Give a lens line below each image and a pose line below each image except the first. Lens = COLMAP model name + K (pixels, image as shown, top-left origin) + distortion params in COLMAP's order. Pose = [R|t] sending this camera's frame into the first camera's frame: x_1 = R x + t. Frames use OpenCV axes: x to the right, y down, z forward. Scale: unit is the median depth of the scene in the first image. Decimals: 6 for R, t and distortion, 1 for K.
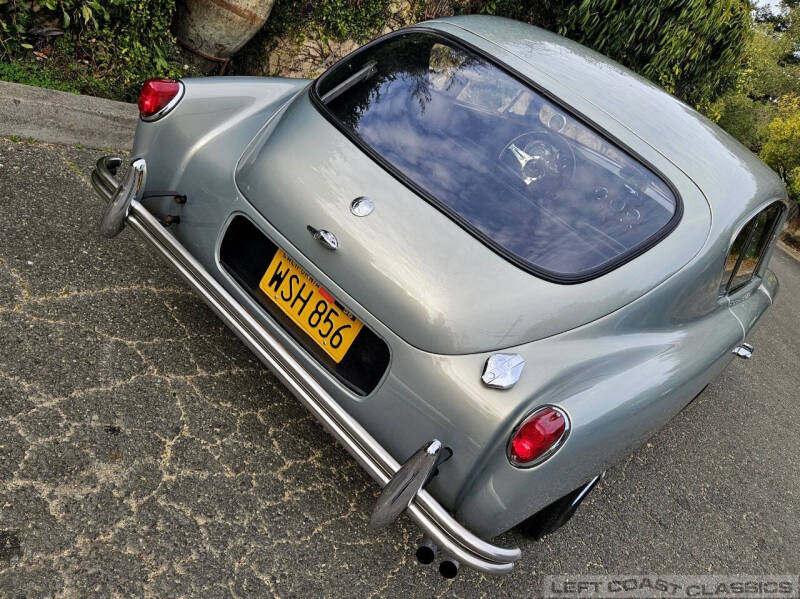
lens RADIAL K [[728.2, 0, 405.5], [0, 728.2, 314.6], [0, 0, 1]] dist [0.013516, -0.007766]
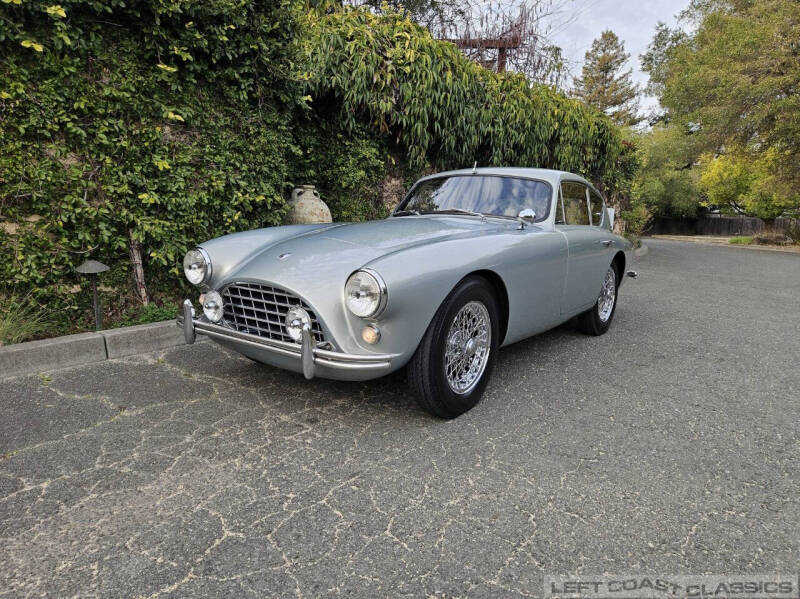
lens RADIAL K [[563.2, 0, 403.1], [0, 563.2, 292.6], [0, 0, 1]] dist [0.025853, -0.003267]
pose [[0.887961, -0.454105, -0.072894, 0.037815], [0.410186, 0.853619, -0.321065, 0.528614], [0.208021, 0.255193, 0.944248, -0.635282]]
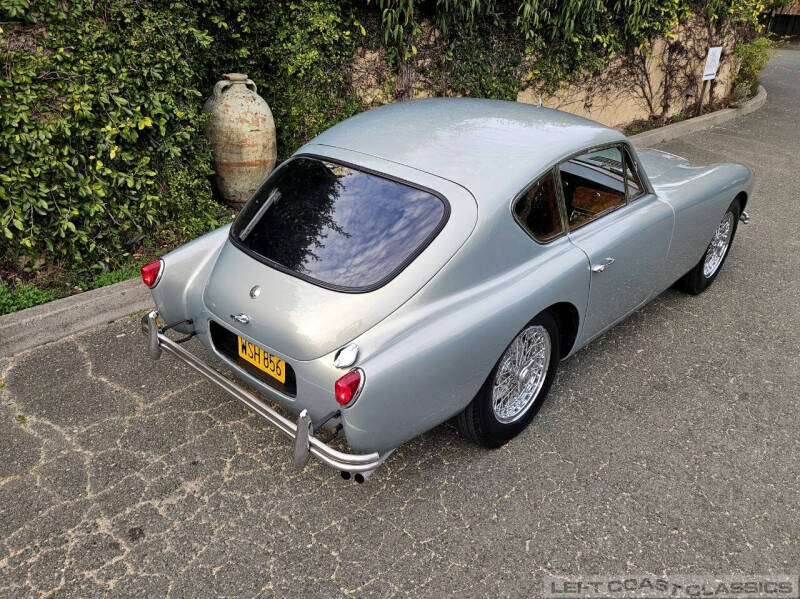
lens RADIAL K [[669.0, 0, 400.5], [0, 669.0, 327.5], [0, 0, 1]] dist [0.024866, -0.008163]
pose [[0.887973, -0.361352, -0.284480, 0.597065], [0.358751, 0.931295, -0.063145, 0.134563], [0.287752, -0.045987, 0.956600, -0.359982]]
